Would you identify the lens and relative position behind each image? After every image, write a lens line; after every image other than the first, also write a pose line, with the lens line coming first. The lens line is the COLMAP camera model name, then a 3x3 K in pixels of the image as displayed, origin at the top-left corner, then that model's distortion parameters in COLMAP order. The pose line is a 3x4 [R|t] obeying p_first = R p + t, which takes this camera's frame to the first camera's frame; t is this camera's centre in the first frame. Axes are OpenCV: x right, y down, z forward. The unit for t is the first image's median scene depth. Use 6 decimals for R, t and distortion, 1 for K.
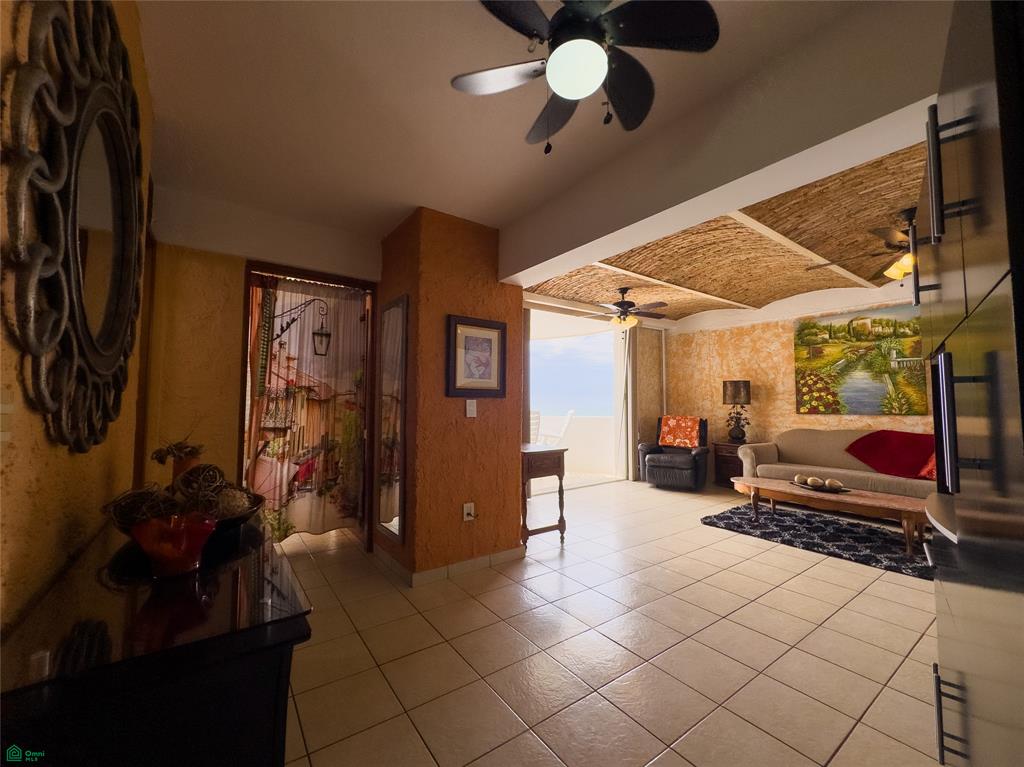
lens RADIAL K [[410.5, 0, 512.0], [0, 410.5, 380.3], [0, 0, 1]] dist [-0.000831, 0.000247]
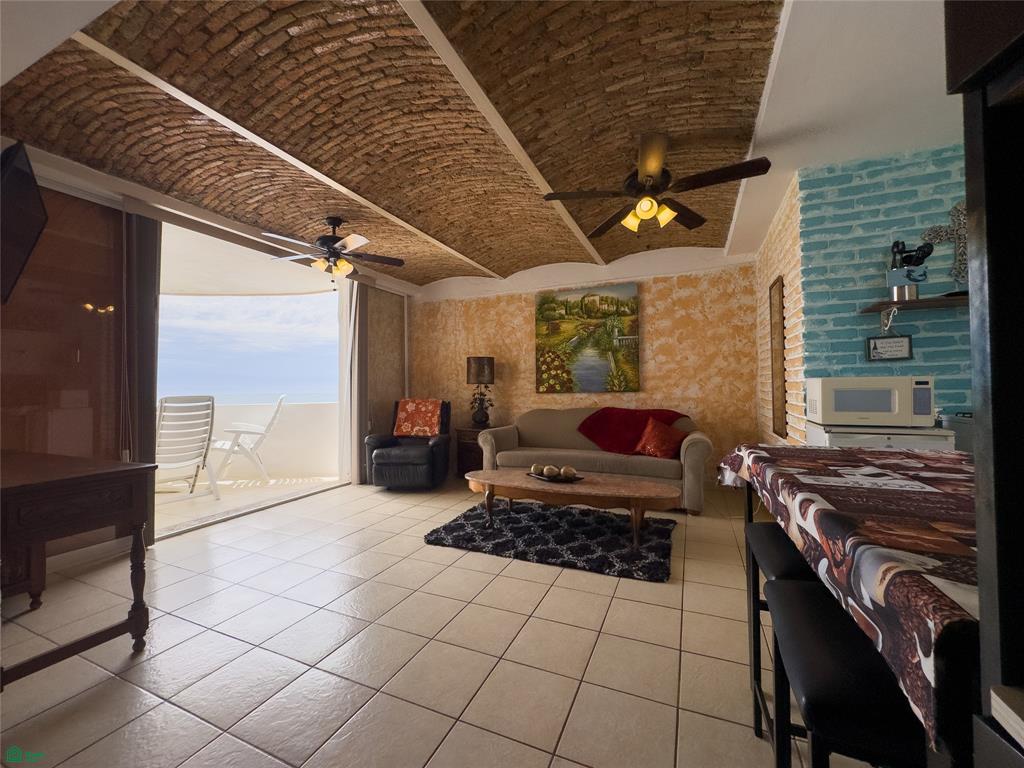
lens RADIAL K [[410.5, 0, 512.0], [0, 410.5, 380.8], [0, 0, 1]] dist [-0.000831, 0.000247]
pose [[0.857913, -0.002763, 0.513788, 0.167143], [-0.015773, 0.999373, 0.031712, 0.025181], [-0.513553, -0.035310, 0.857331, 0.228869]]
